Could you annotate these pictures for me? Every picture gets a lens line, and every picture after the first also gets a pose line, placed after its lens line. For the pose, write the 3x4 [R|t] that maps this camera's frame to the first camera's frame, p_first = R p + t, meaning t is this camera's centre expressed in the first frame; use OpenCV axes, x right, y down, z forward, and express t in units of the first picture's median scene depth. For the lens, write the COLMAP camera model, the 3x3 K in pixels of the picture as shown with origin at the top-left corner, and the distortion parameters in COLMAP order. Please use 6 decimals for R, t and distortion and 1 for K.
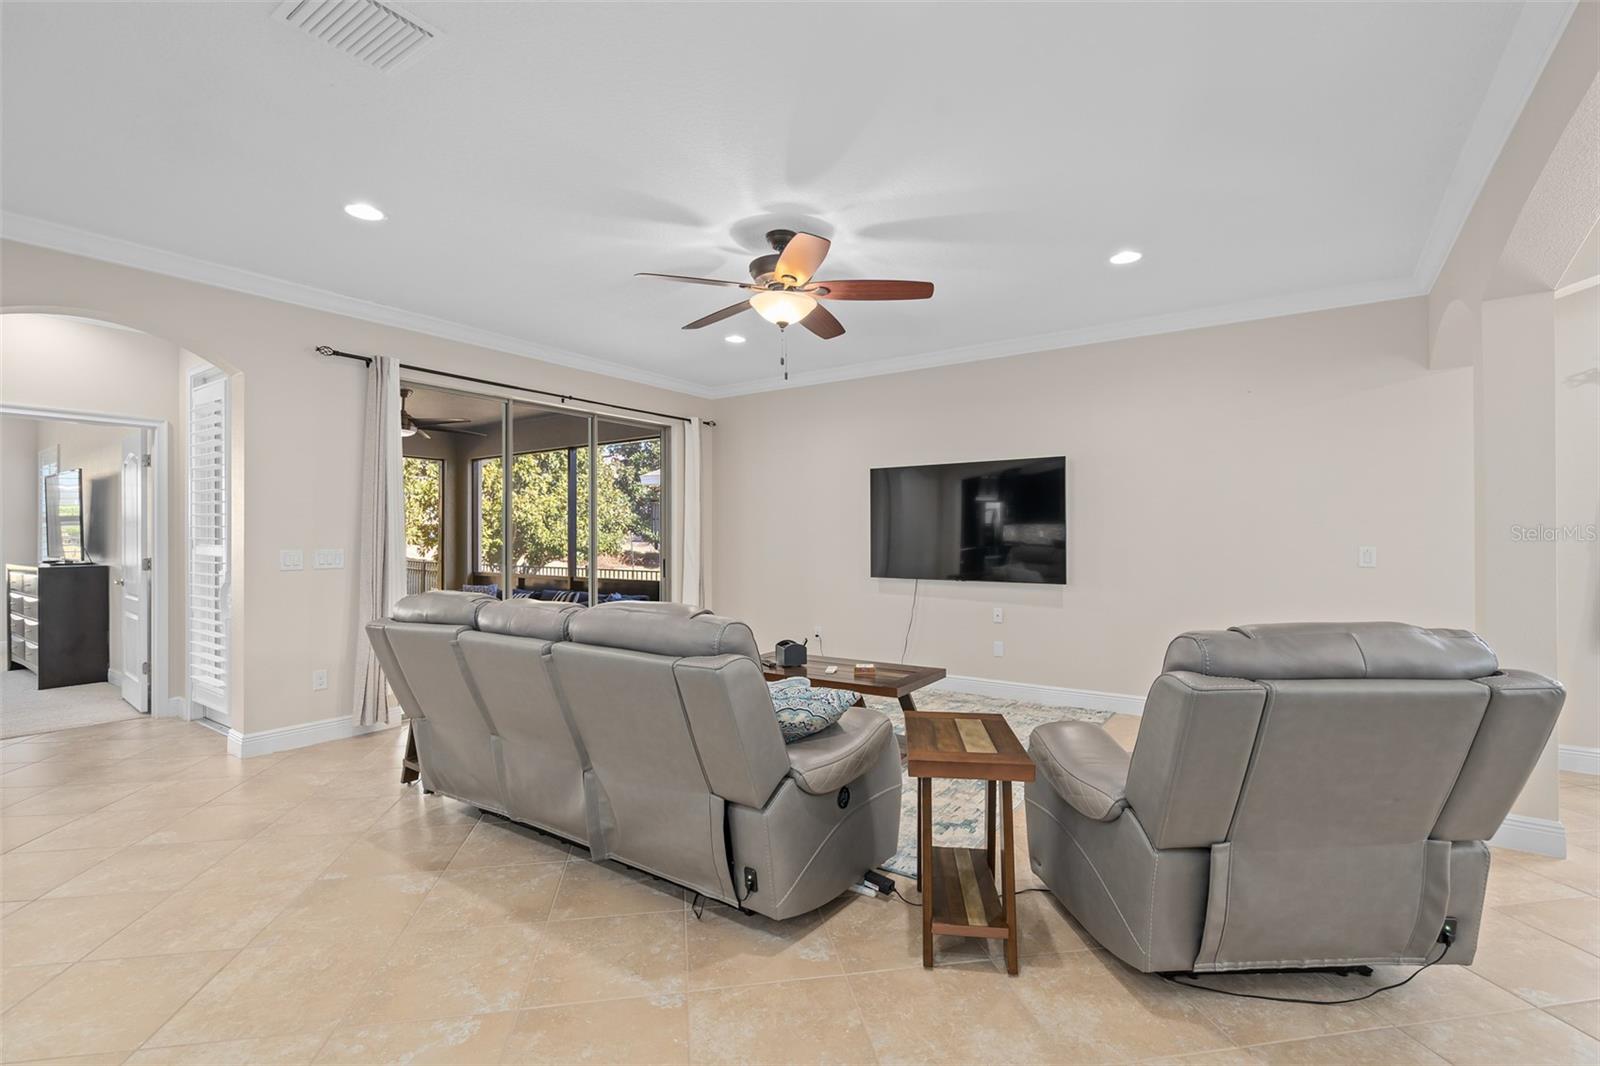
lens RADIAL K [[720.9, 0, 797.7], [0, 720.9, 533.9], [0, 0, 1]] dist [-0.003481, 0.000116]
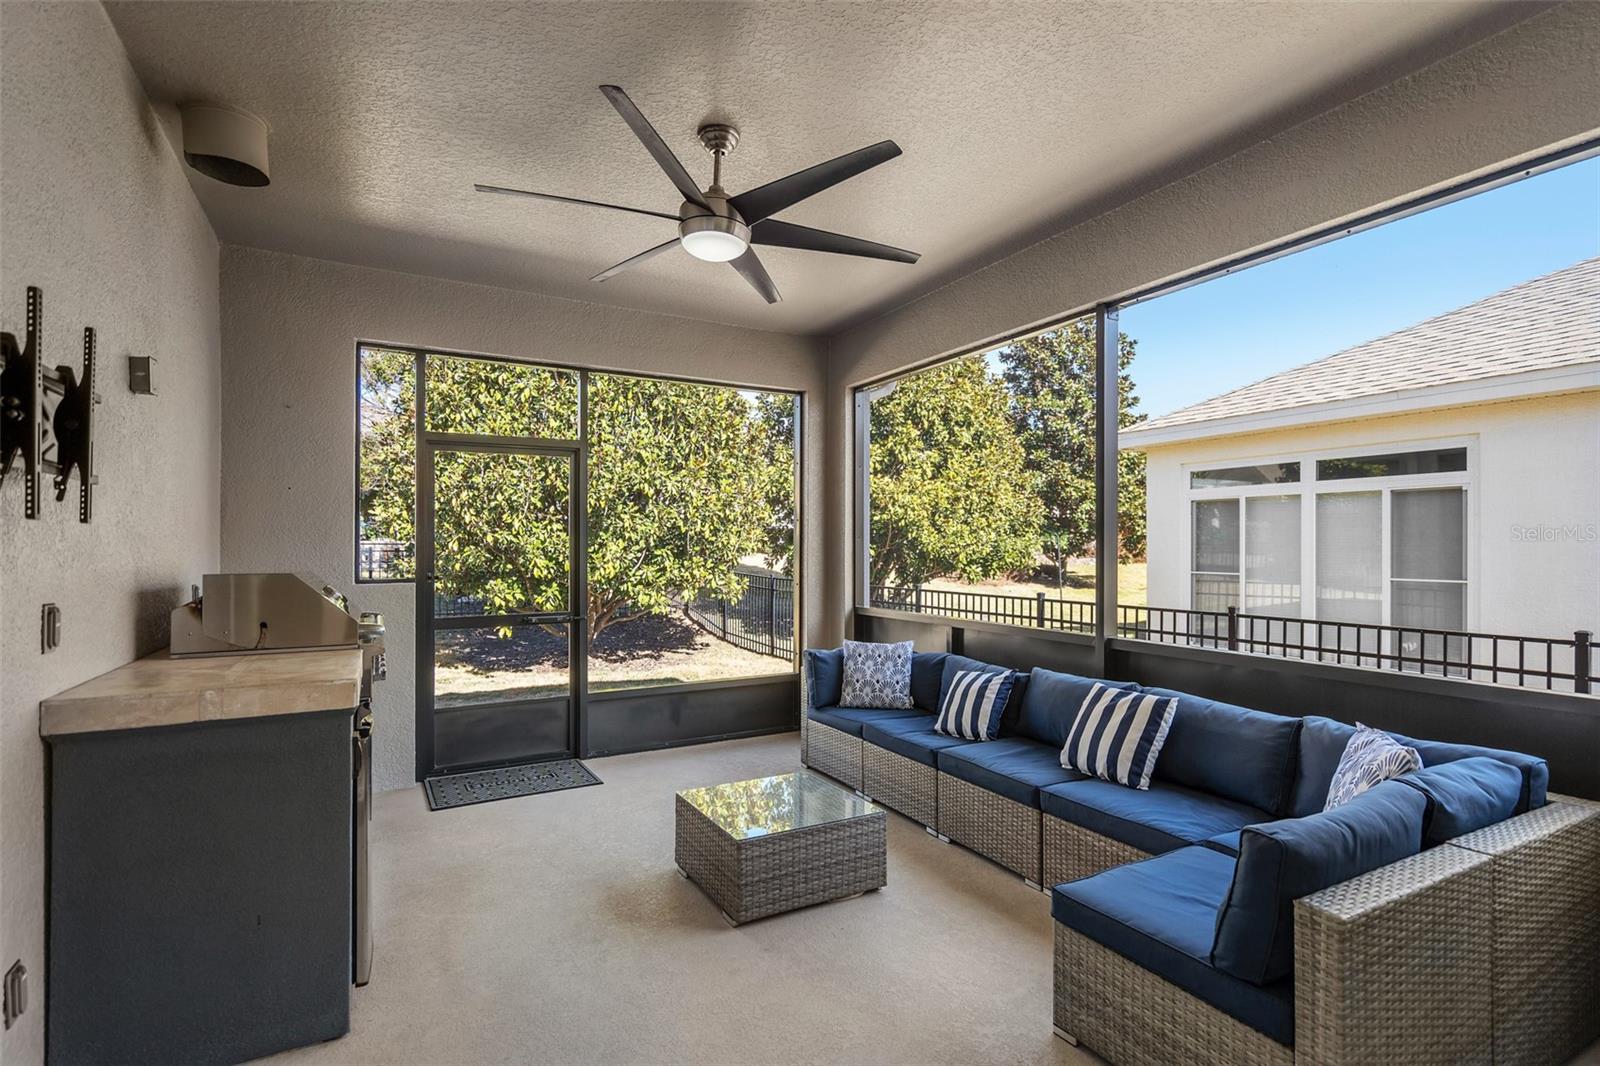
lens RADIAL K [[778.8, 0, 799.4], [0, 778.8, 521.9], [0, 0, 1]] dist [-0.012064, -0.000219]
pose [[0.902813, -0.012354, -0.429856, -0.462574], [0.000938, 0.999641, -0.026759, 0.012447], [0.430033, 0.023755, 0.902501, 0.900509]]
